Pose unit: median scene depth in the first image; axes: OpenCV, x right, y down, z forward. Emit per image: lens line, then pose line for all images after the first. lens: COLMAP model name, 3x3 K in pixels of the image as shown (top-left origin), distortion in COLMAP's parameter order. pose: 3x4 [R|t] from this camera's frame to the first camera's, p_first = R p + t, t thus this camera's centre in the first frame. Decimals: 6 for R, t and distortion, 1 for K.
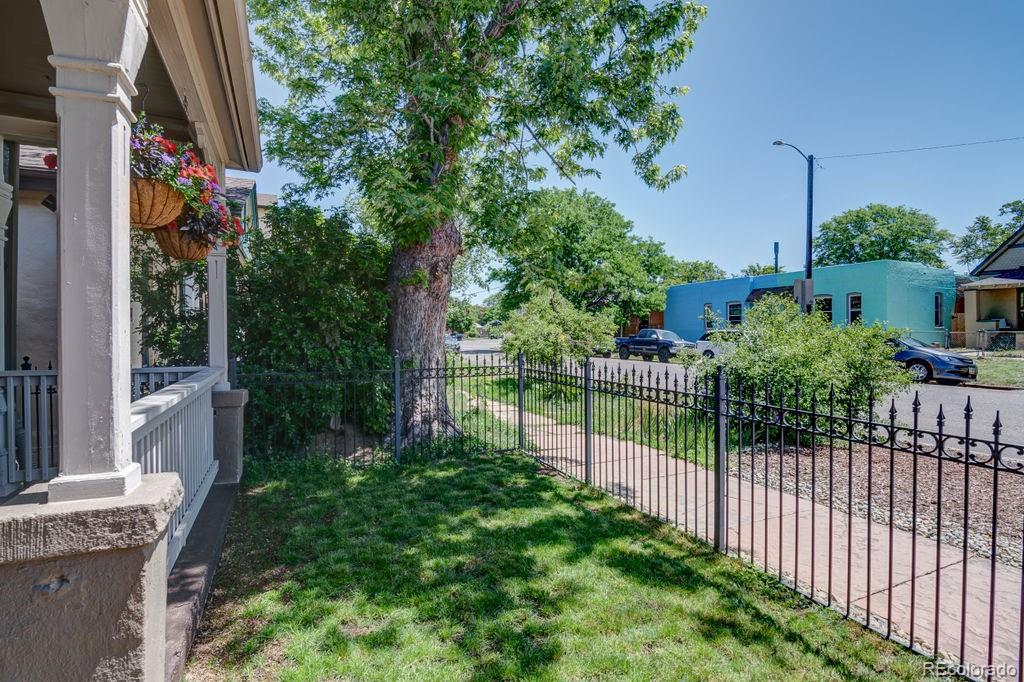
lens RADIAL K [[504.9, 0, 501.7], [0, 504.9, 336.5], [0, 0, 1]] dist [0.002402, -0.011492]
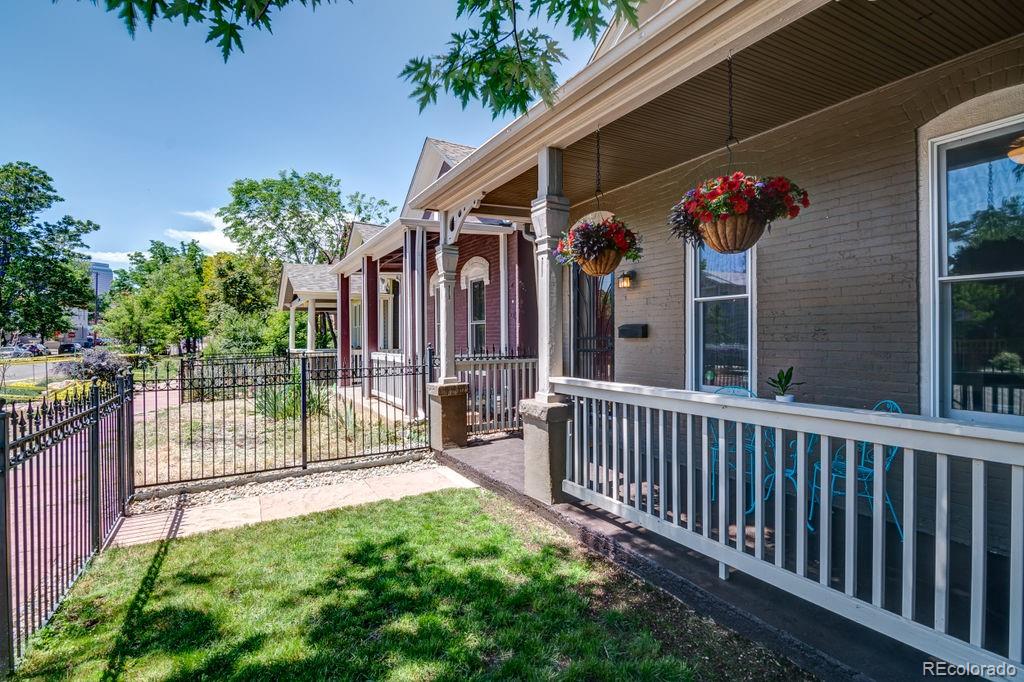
lens RADIAL K [[498.3, 0, 499.1], [0, 498.3, 335.2], [0, 0, 1]] dist [-0.001466, -0.000966]
pose [[-0.995288, 0.019931, -0.094888, -0.190696], [0.019651, 0.999799, 0.003879, -0.021369], [0.094946, 0.001996, -0.995480, 2.117067]]
